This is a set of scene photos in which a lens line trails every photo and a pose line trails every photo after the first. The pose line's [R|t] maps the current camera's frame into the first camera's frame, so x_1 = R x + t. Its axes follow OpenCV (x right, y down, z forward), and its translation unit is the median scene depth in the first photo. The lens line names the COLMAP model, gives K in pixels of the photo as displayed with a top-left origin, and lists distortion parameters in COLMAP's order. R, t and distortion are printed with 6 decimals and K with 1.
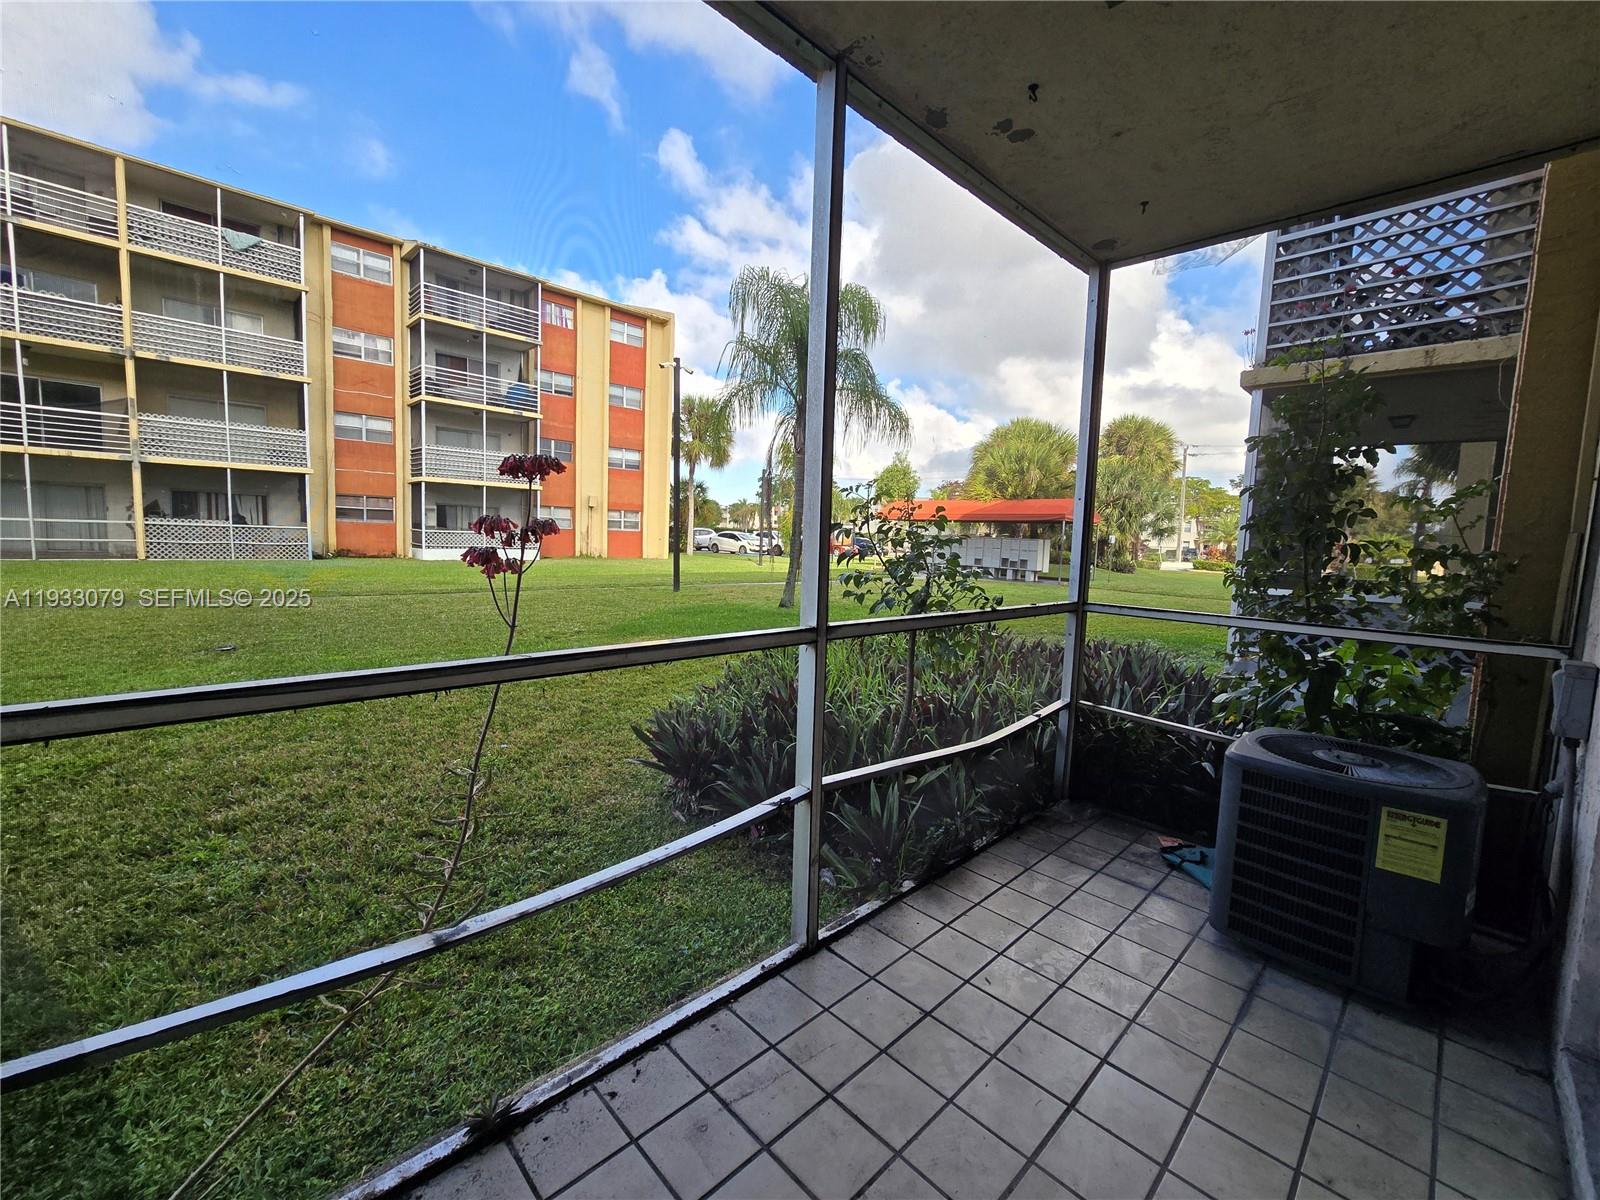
lens RADIAL K [[655.3, 0, 795.0], [0, 655.3, 589.1], [0, 0, 1]] dist [-0.004170, -0.000139]
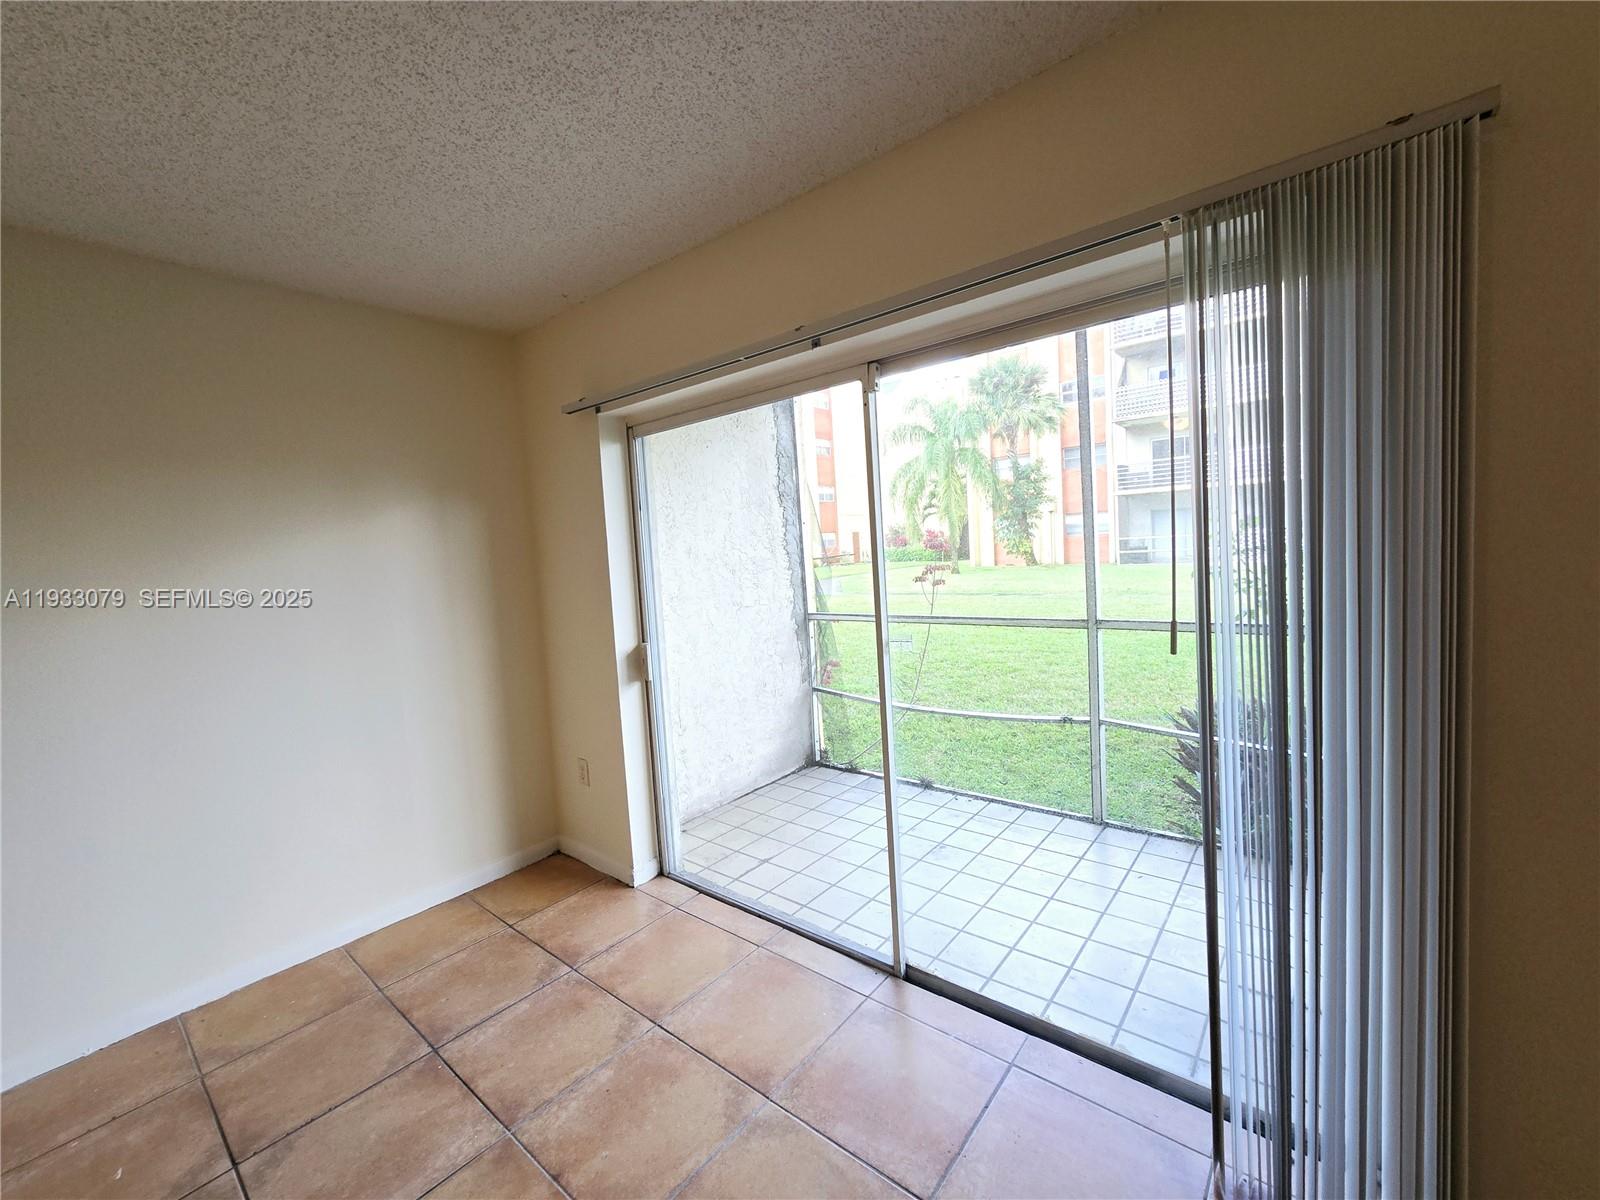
lens RADIAL K [[655.3, 0, 795.0], [0, 655.3, 589.1], [0, 0, 1]] dist [-0.004170, -0.000139]
pose [[0.105537, 0.025386, -0.994091, 1.708072], [-0.015564, 0.999594, 0.023874, -0.045348], [0.994294, 0.012952, 0.105889, 0.114341]]
